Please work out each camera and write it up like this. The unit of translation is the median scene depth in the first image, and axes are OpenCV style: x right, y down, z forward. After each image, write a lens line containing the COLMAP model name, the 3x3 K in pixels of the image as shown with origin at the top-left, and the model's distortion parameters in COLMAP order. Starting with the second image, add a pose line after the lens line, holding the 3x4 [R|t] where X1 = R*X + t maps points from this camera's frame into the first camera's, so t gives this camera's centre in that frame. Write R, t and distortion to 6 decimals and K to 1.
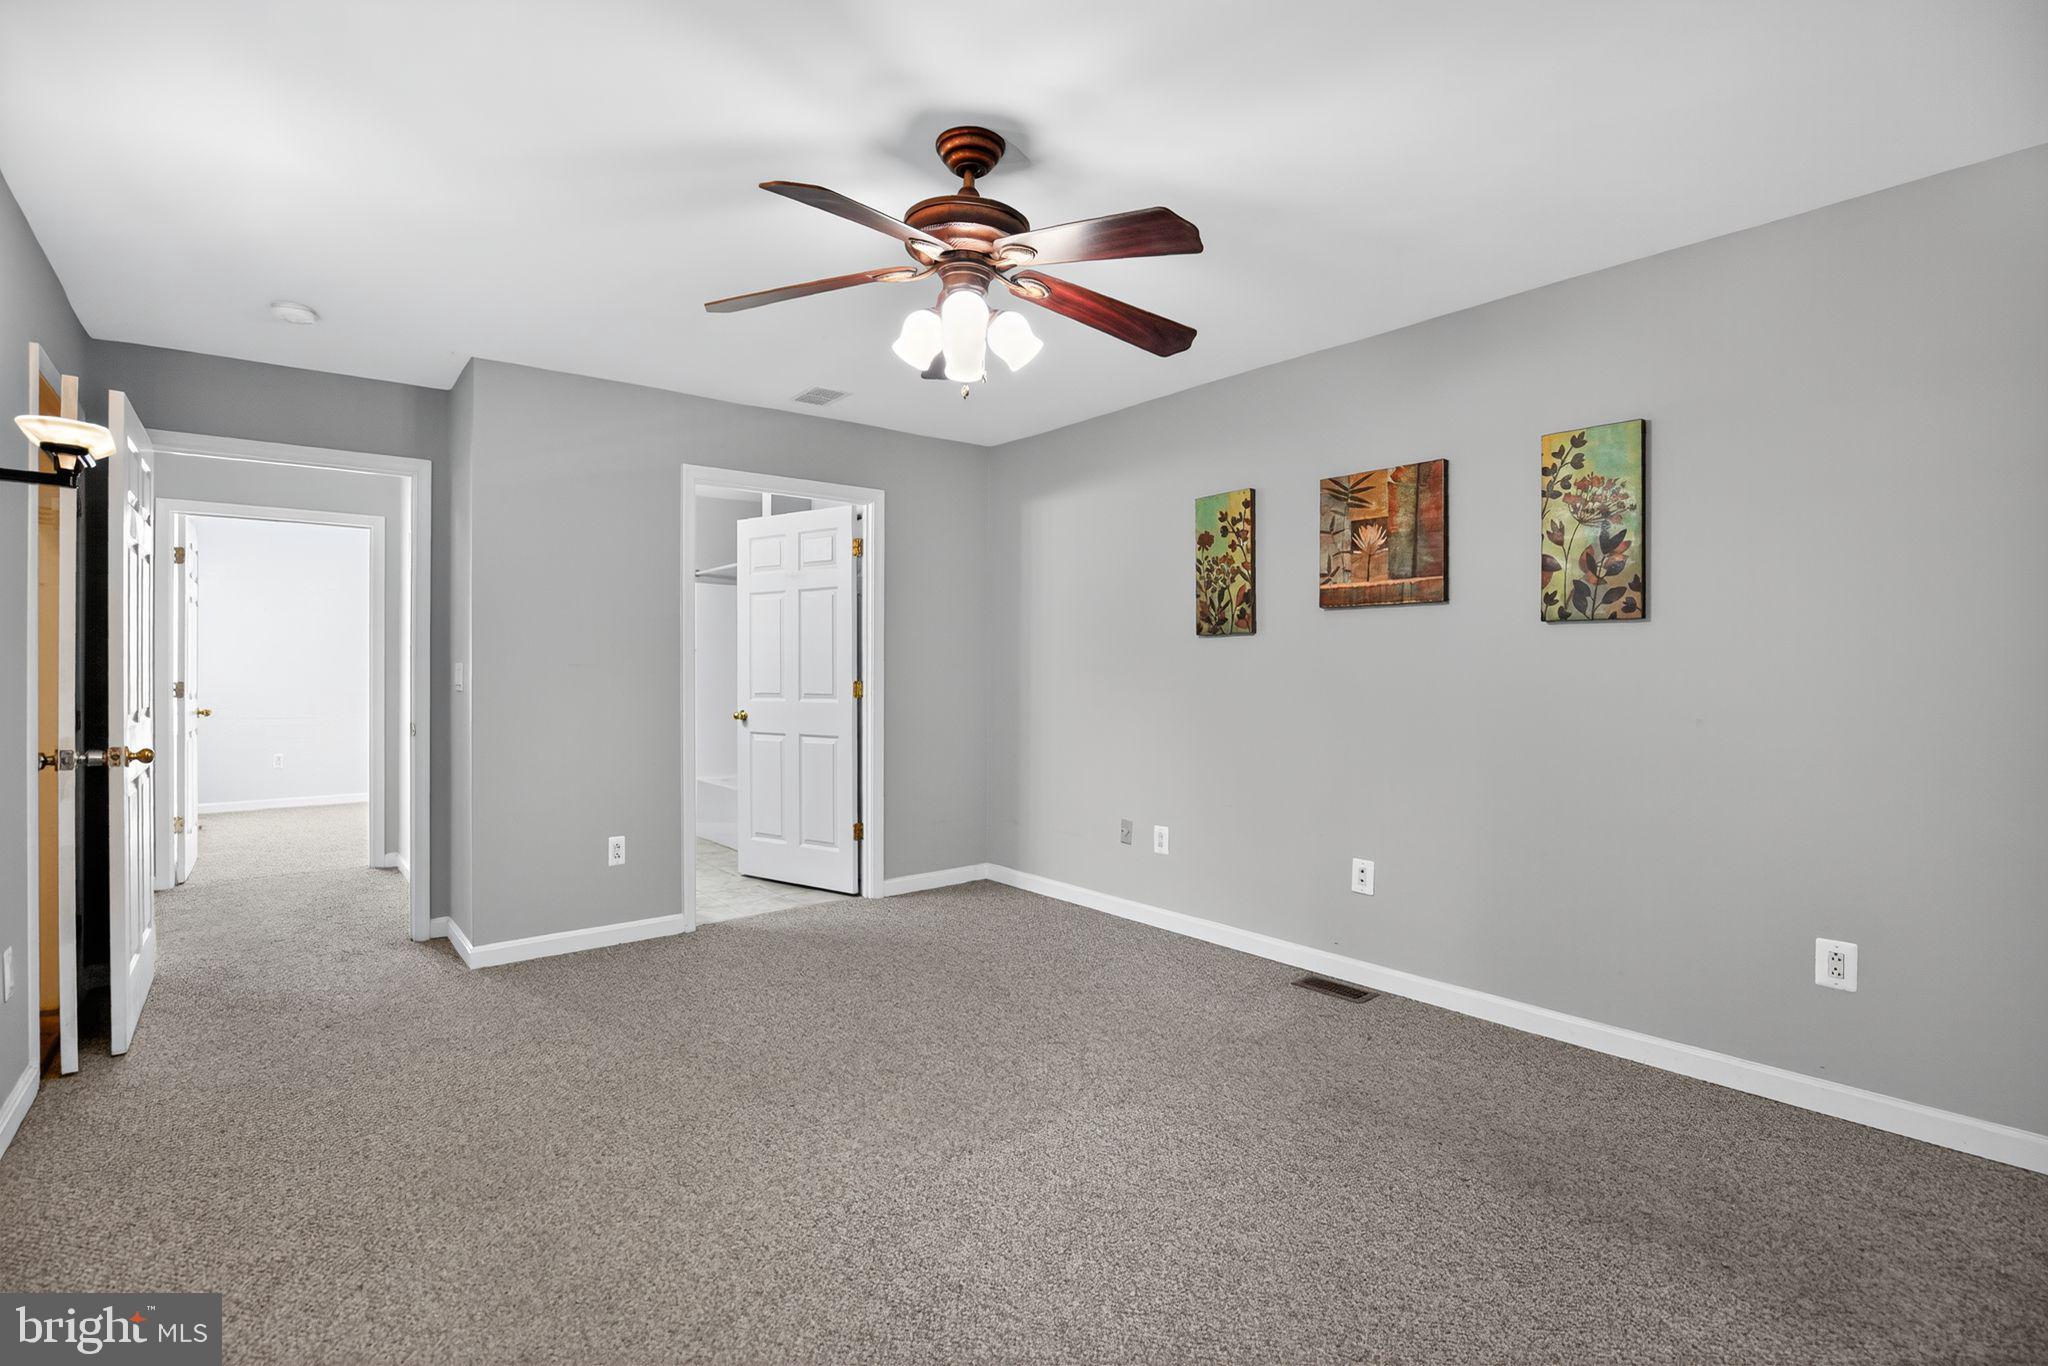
lens RADIAL K [[944.6, 0, 1026.2], [0, 944.6, 676.4], [0, 0, 1]] dist [-0.029717, 0.002176]
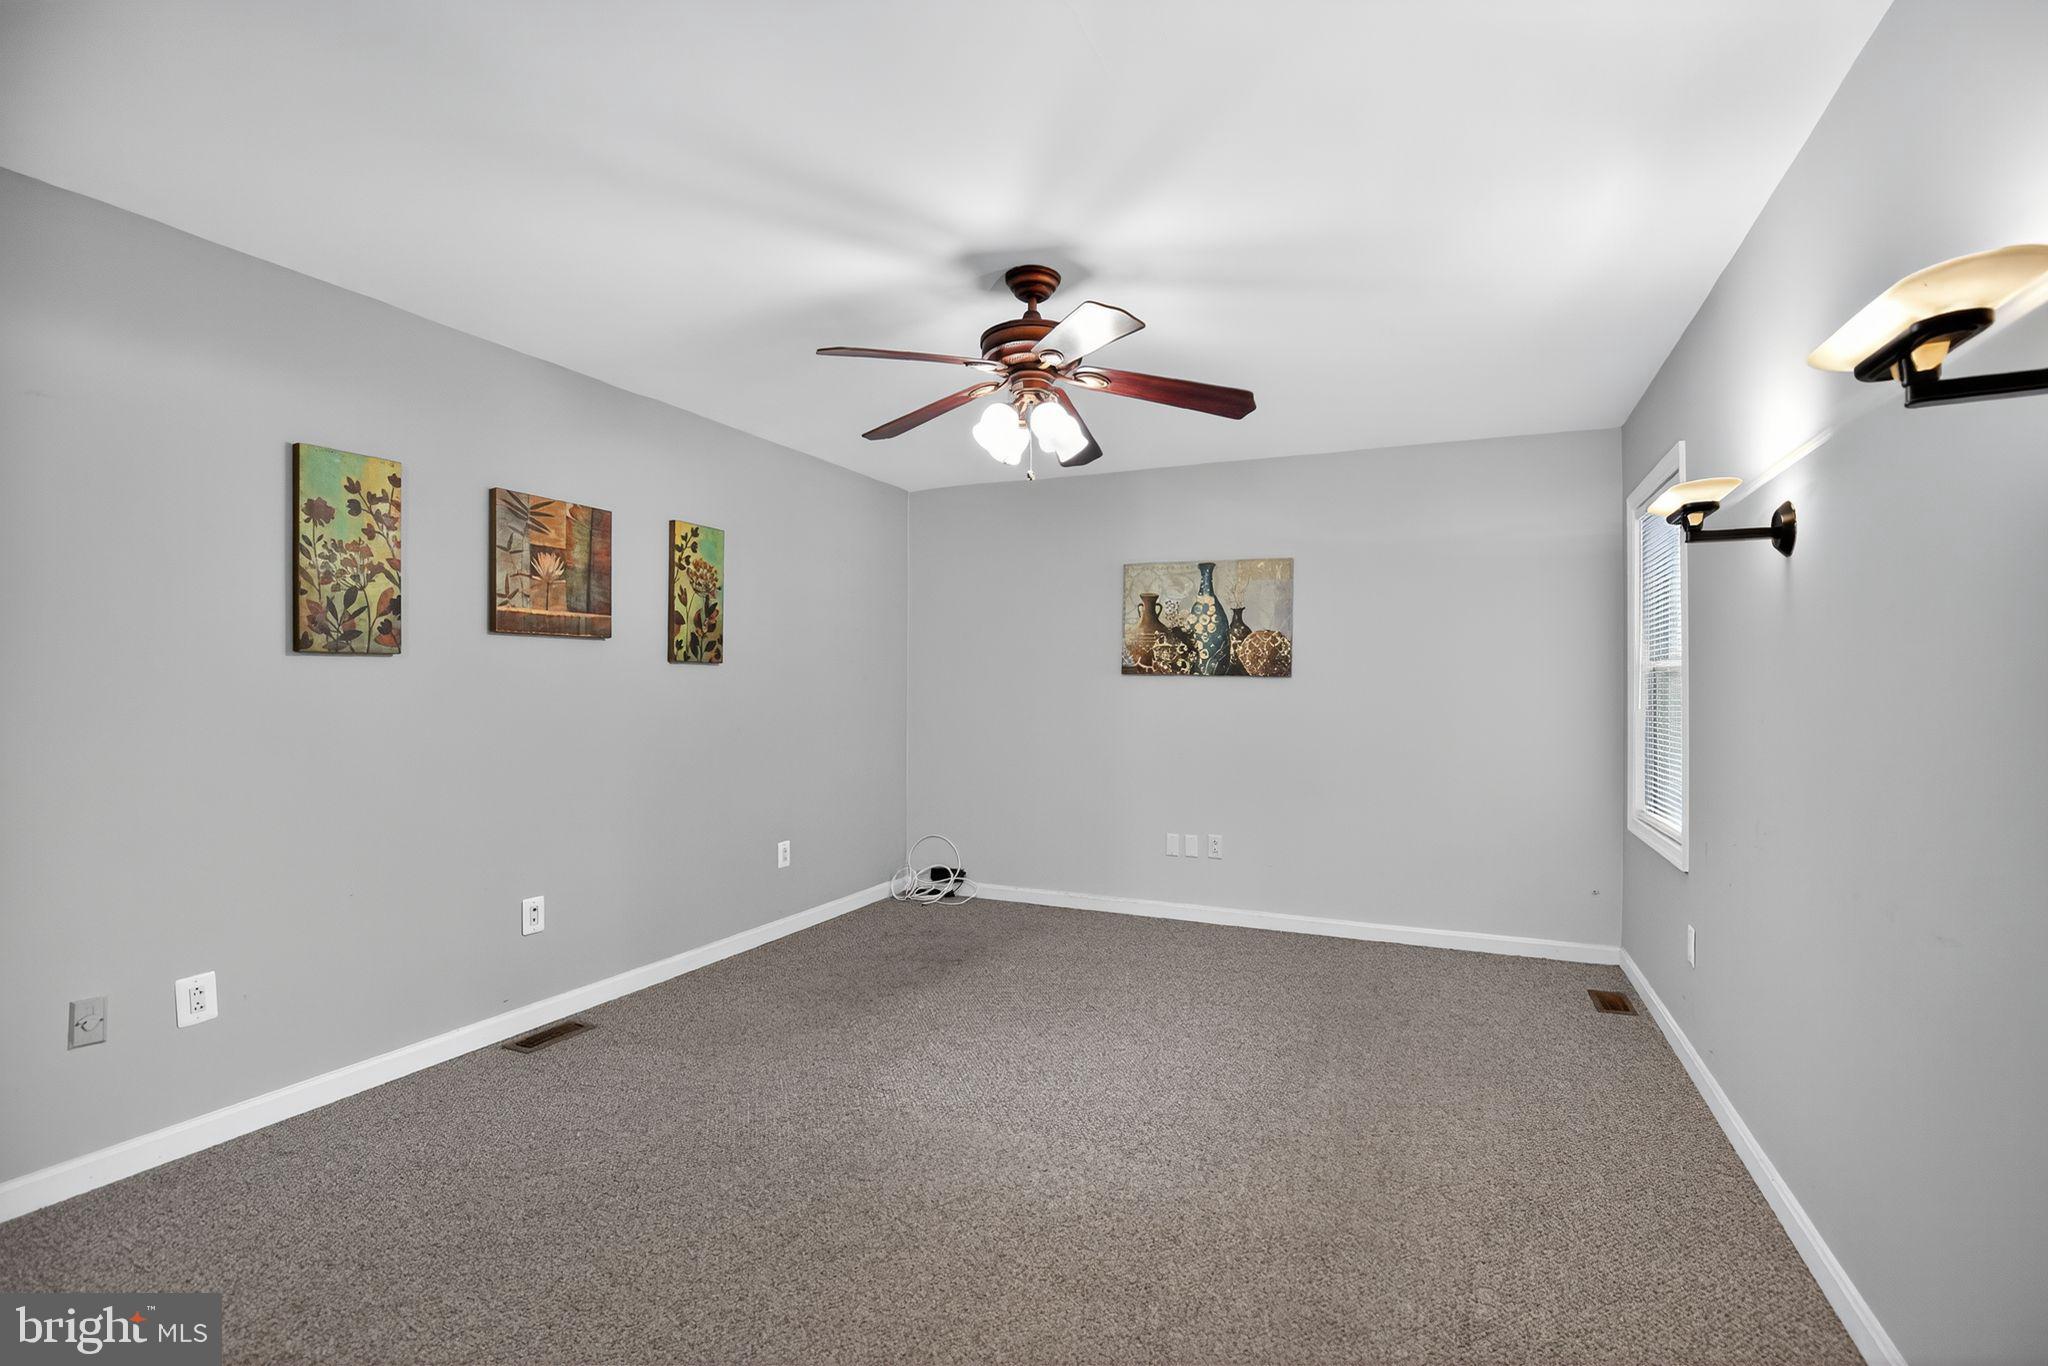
lens RADIAL K [[944.6, 0, 1025.5], [0, 944.6, 684.8], [0, 0, 1]] dist [-0.029717, 0.002176]
pose [[-0.443698, -0.000862, 0.896176, -0.728893], [0.004521, 0.999985, 0.003201, -0.023780], [-0.896165, 0.005472, -0.443688, 0.981918]]
